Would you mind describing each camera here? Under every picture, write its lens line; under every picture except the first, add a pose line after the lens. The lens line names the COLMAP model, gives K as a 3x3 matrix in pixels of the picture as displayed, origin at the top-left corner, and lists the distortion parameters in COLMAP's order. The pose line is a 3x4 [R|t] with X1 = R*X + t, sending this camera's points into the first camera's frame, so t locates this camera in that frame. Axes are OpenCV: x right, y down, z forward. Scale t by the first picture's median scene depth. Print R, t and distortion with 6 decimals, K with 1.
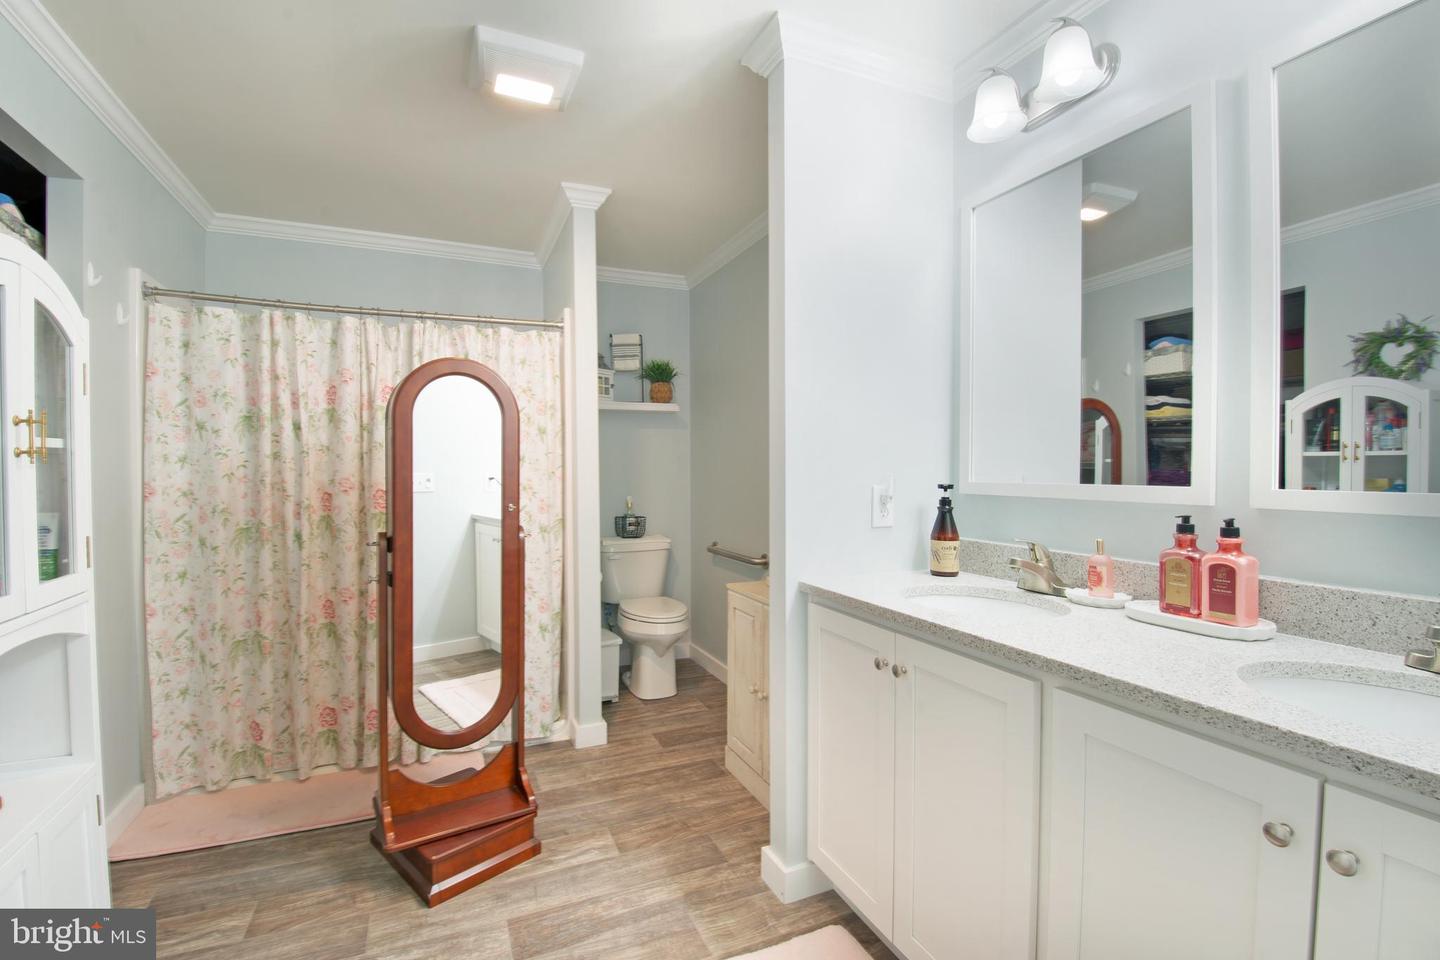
lens RADIAL K [[629.8, 0, 699.7], [0, 629.8, 481.3], [0, 0, 1]] dist [0.012839, -0.022313]
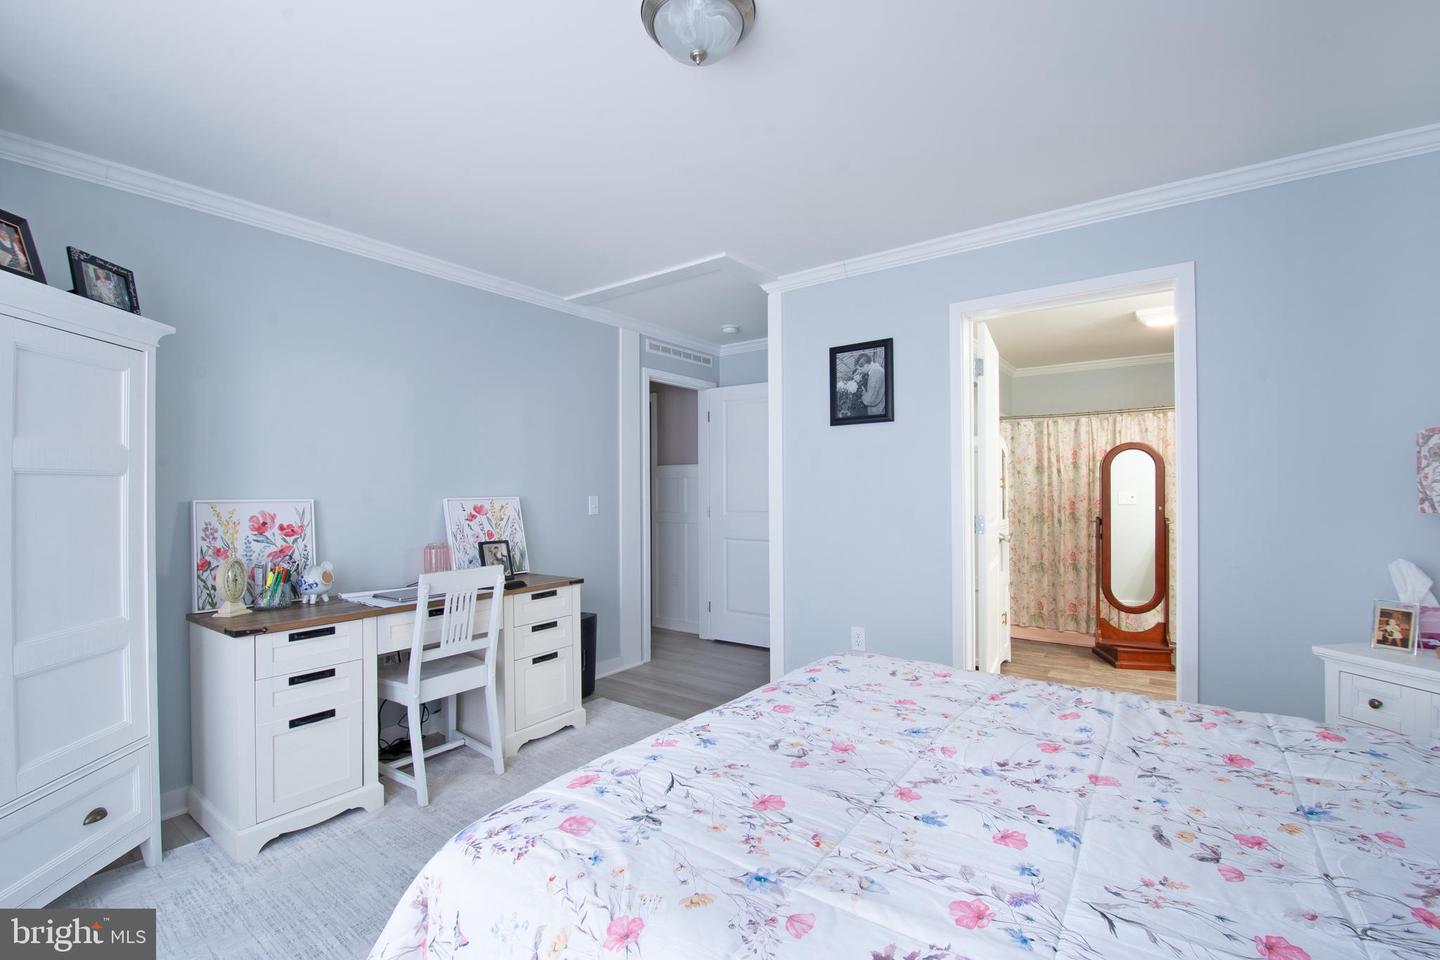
lens RADIAL K [[629.8, 0, 699.7], [0, 629.8, 481.3], [0, 0, 1]] dist [0.012839, -0.022313]
pose [[0.497930, -0.011908, -0.867135, 0.651349], [-0.013977, 0.999666, -0.021755, 0.014743], [0.867104, 0.022953, 0.497598, -1.191368]]
